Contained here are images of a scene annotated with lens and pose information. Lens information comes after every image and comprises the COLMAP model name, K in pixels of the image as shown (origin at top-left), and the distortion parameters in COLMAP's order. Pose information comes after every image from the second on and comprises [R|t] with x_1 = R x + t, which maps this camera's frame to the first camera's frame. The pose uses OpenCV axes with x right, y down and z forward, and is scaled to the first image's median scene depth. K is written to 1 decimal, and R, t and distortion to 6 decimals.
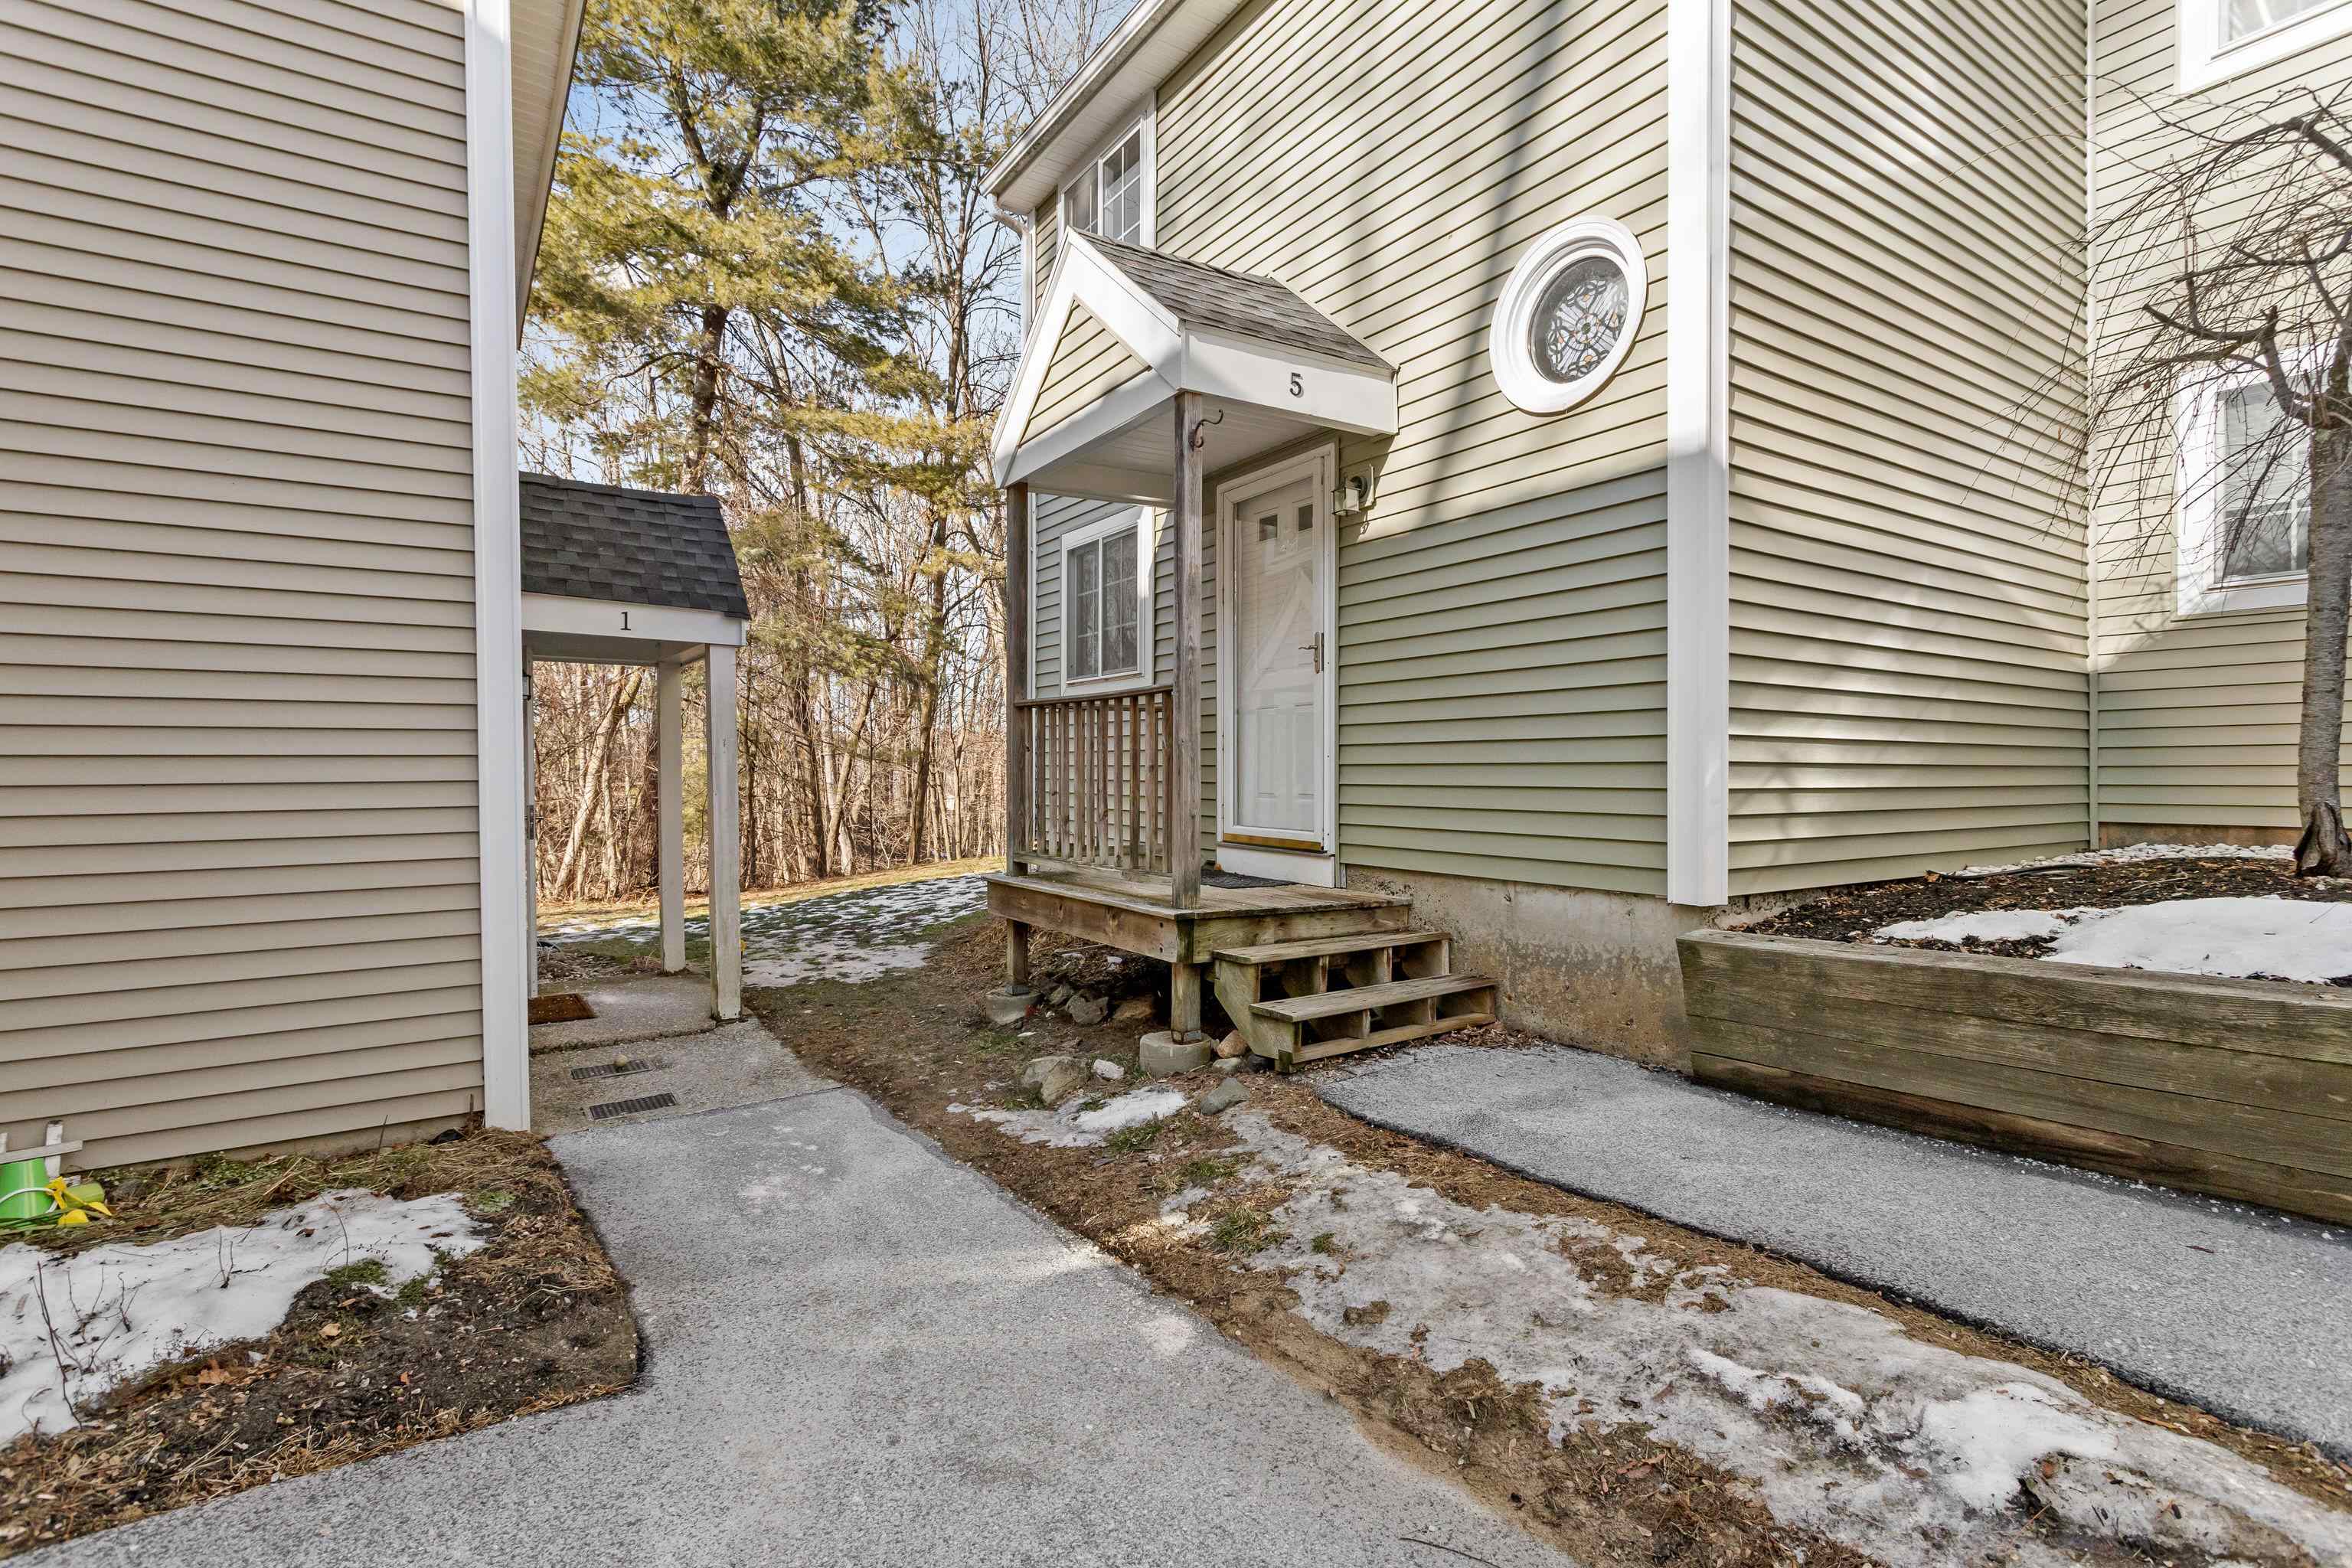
lens RADIAL K [[1131.5, 0, 1193.0], [0, 1131.5, 796.1], [0, 0, 1]] dist [0.003826, 0.002117]
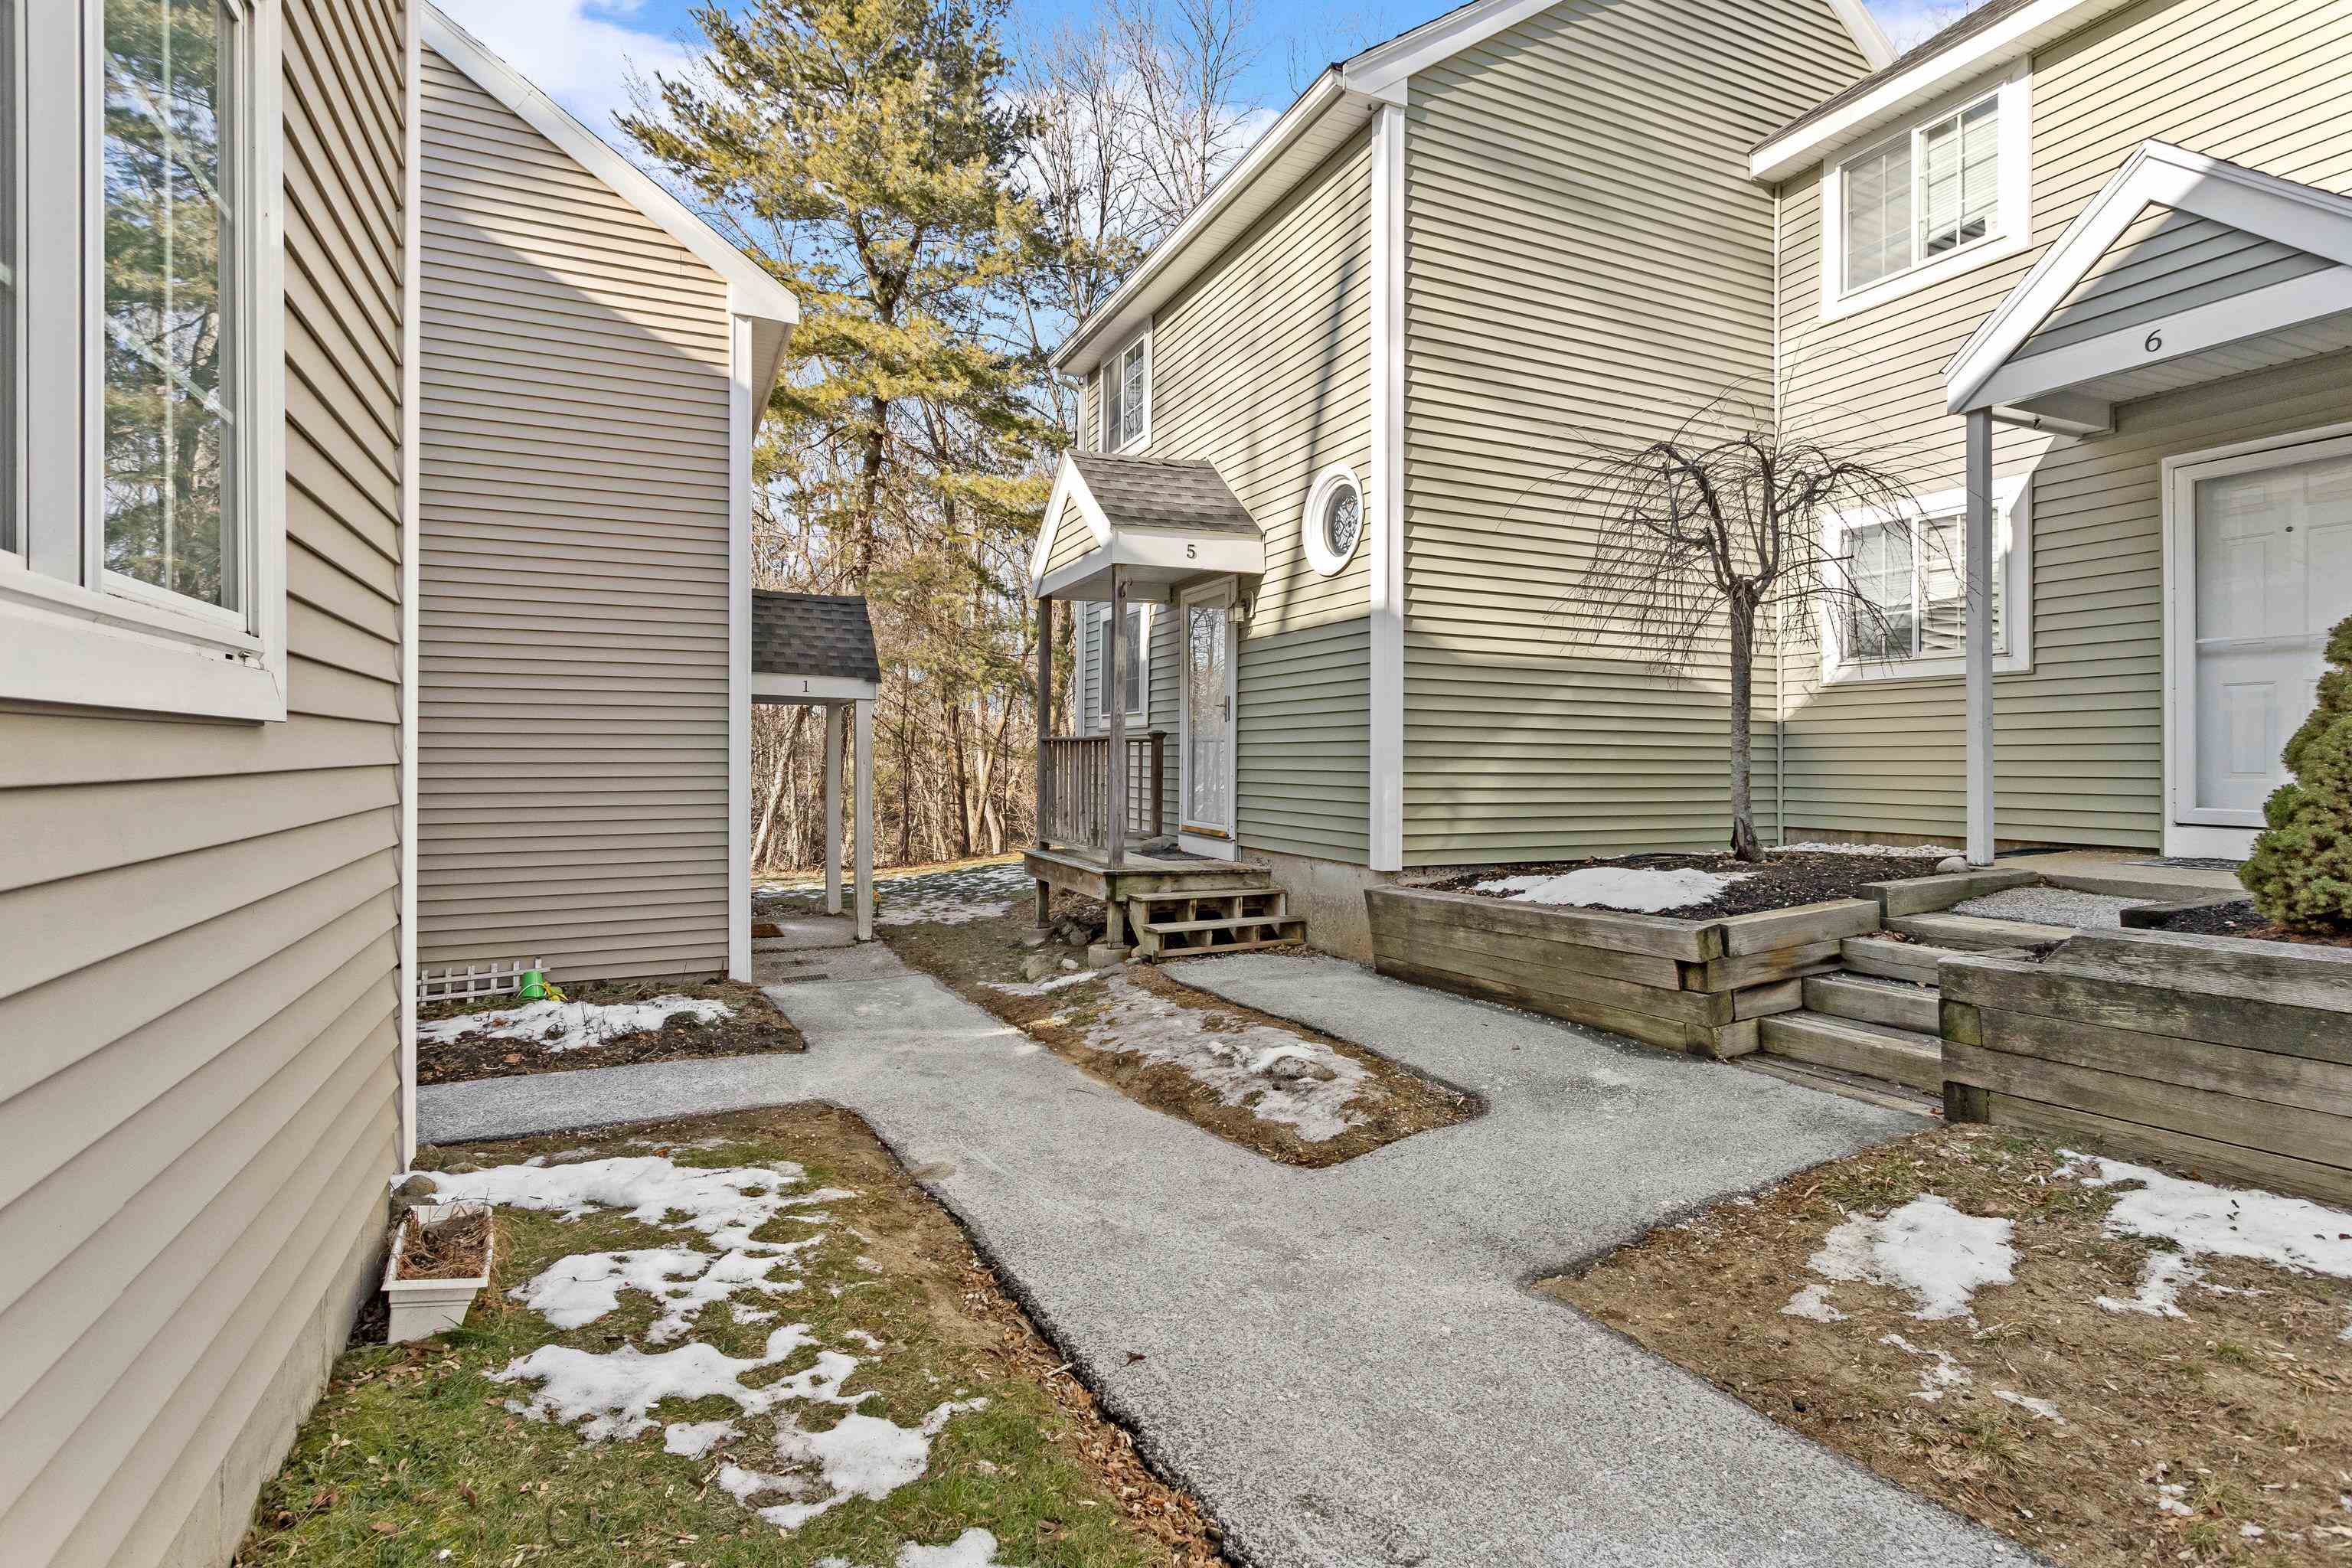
lens RADIAL K [[1131.5, 0, 1168.3], [0, 1131.5, 768.5], [0, 0, 1]] dist [0.003826, 0.002117]
pose [[0.987755, 0.007845, -0.155816, 0.288796], [-0.010374, 0.999827, -0.015428, -0.022211], [0.155668, 0.016856, 0.987666, -0.564465]]
